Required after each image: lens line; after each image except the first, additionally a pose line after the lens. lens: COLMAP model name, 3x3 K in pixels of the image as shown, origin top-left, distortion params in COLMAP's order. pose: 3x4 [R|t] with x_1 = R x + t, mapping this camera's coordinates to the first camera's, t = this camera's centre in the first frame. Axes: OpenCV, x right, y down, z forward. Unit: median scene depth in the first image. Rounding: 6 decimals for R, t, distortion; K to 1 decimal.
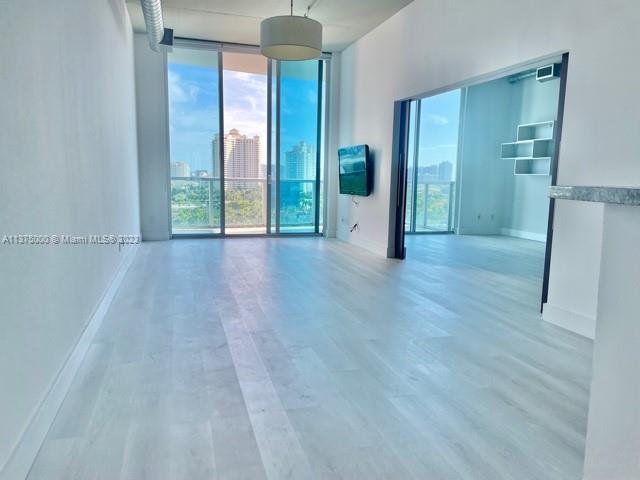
lens RADIAL K [[482.6, 0, 320.0], [0, 482.6, 240.0], [0, 0, 1]] dist [0.069090, -0.084971]
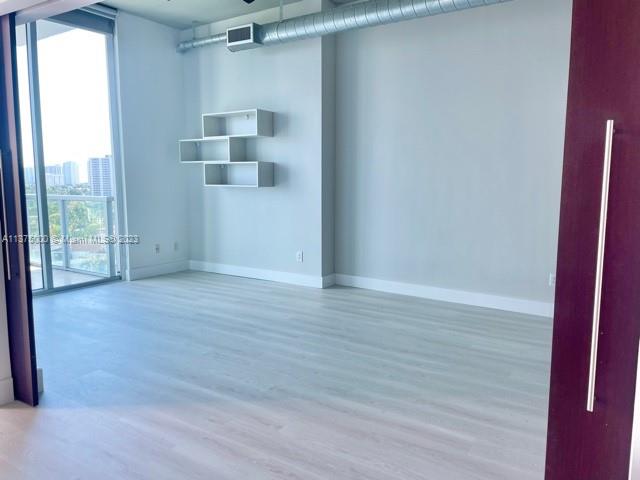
lens RADIAL K [[477.6, 0, 313.8], [0, 477.6, 241.8], [0, 0, 1]] dist [0.077606, -0.074488]
pose [[0.757411, -0.100584, 0.645144, 0.073268], [0.096575, 0.994453, 0.041663, -0.072083], [-0.645756, 0.030749, 0.762924, 0.403564]]
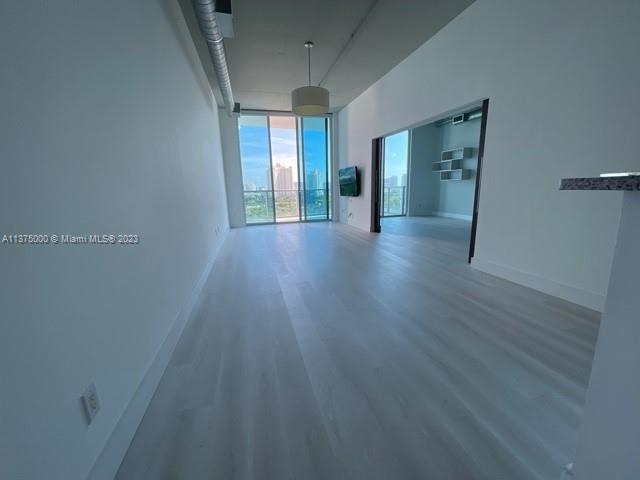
lens RADIAL K [[259.0, 0, 320.9], [0, 259.0, 240.4], [0, 0, 1]] dist [-0.003910, 0.000320]
pose [[0.998782, -0.041319, -0.026981, -0.010575], [0.043152, 0.996520, 0.071310, -0.005462], [0.023940, -0.072388, 0.997089, 0.056316]]
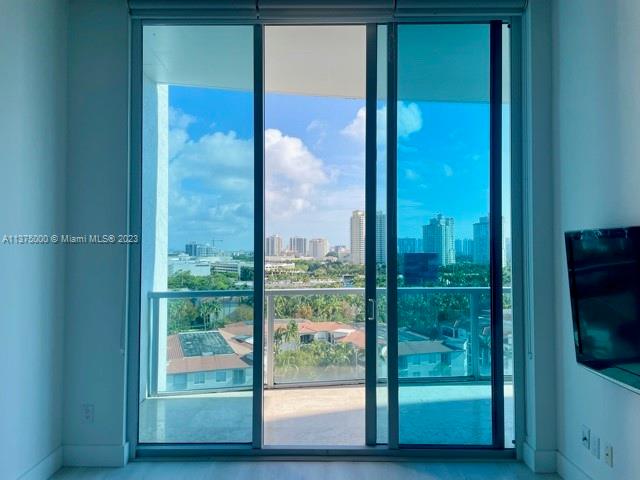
lens RADIAL K [[477.6, 0, 313.8], [0, 477.6, 241.8], [0, 0, 1]] dist [0.077606, -0.074488]
pose [[0.956722, -0.024378, -0.289982, -0.032241], [-0.018786, 0.989233, -0.145140, -0.121560], [0.290398, 0.144306, 0.945962, 0.586676]]
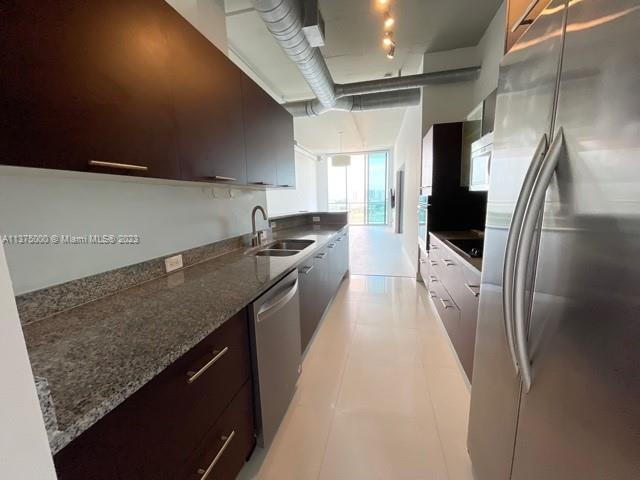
lens RADIAL K [[257.9, 0, 320.9], [0, 257.9, 241.1], [0, 0, 1]] dist [-0.002018, -0.000365]
pose [[0.867896, 0.034081, -0.495575, 0.369279], [-0.014808, 0.998975, 0.042767, 0.020342], [0.496525, -0.029779, 0.867511, -0.296676]]
